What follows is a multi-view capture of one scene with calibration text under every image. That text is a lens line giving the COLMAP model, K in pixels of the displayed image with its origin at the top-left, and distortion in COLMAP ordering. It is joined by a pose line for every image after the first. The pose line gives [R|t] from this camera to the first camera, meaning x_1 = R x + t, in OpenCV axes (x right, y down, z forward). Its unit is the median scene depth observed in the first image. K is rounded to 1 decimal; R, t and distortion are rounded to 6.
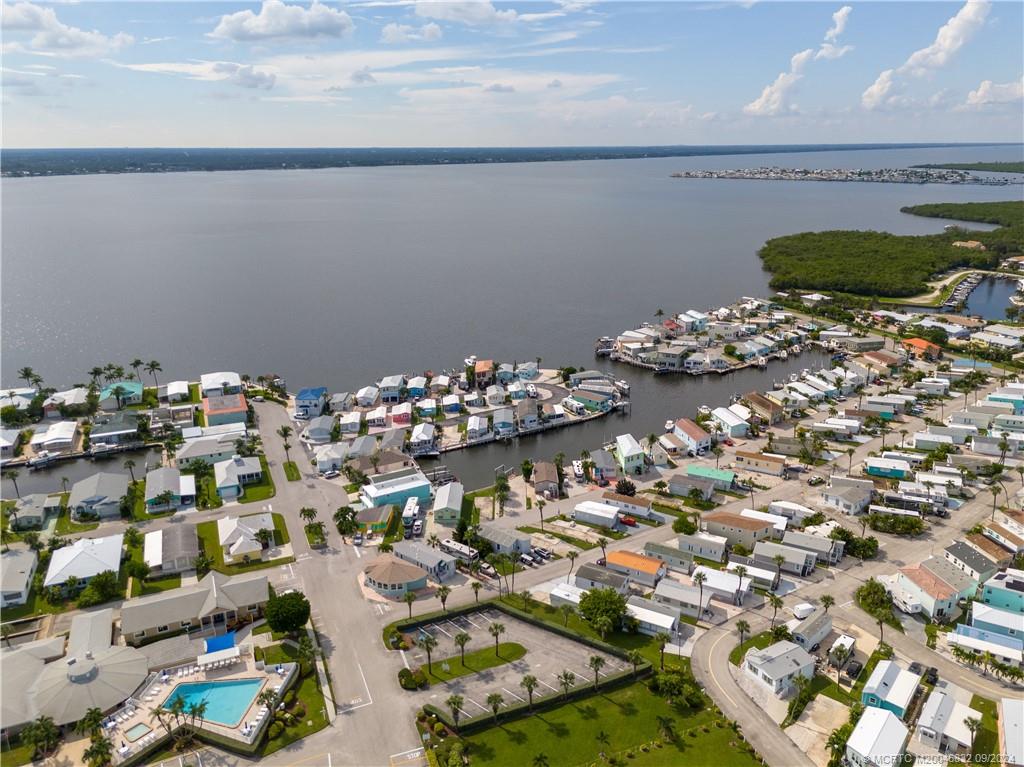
lens RADIAL K [[763.3, 0, 512.0], [0, 763.3, 383.5], [0, 0, 1]] dist [0.064612, -0.000481]
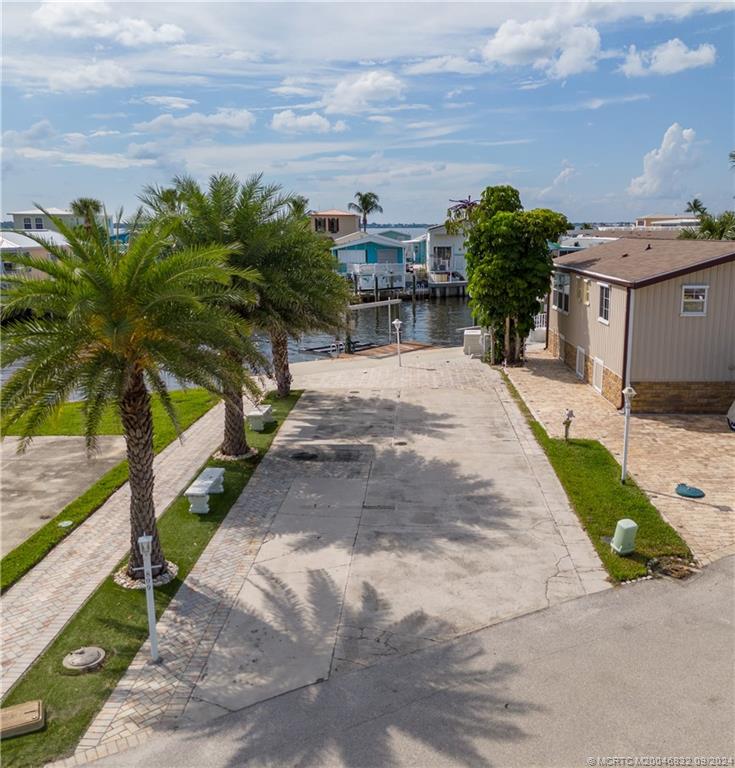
lens RADIAL K [[761.2, 0, 403.2], [0, 761.2, 385.2], [0, 0, 1]] dist [0.052705, -0.005415]
pose [[0.999862, -0.000227, -0.016597, 0.004459], [-0.001466, 0.994789, -0.101943, 0.125895], [0.016533, 0.101953, 0.994652, 0.757664]]
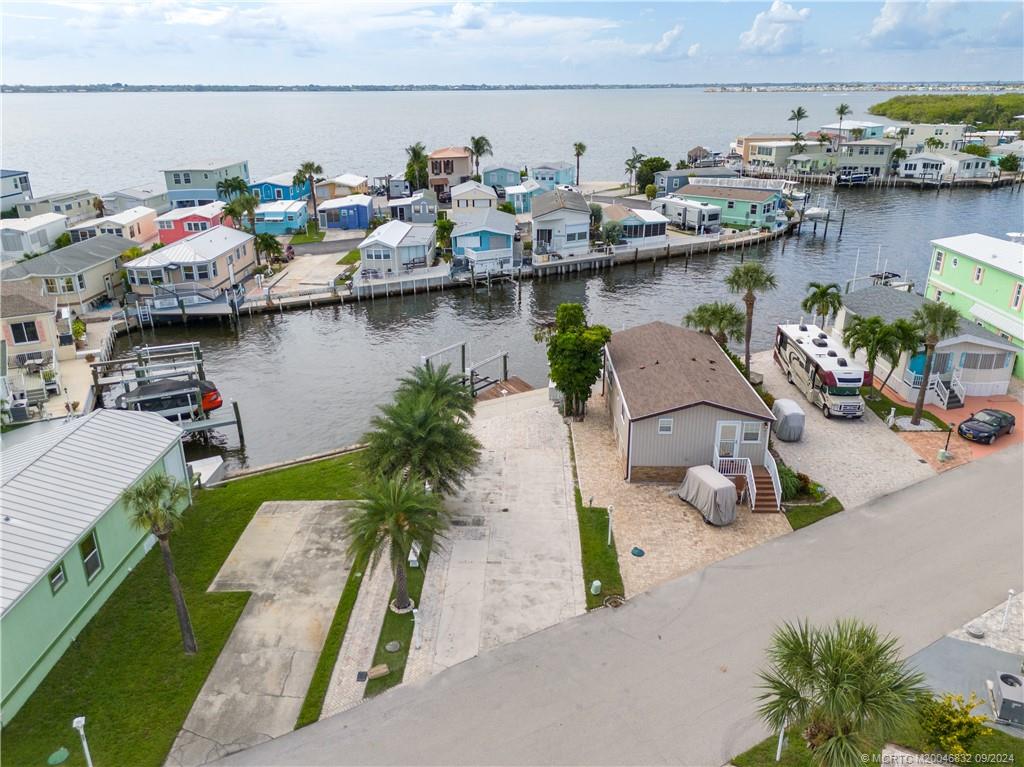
lens RADIAL K [[763.3, 0, 512.0], [0, 763.3, 383.5], [0, 0, 1]] dist [0.064612, -0.000481]
pose [[0.999791, 0.001766, -0.020375, 0.007001], [-0.000416, 0.997813, 0.066097, 0.092825], [0.020448, -0.066074, 0.997605, 0.694089]]
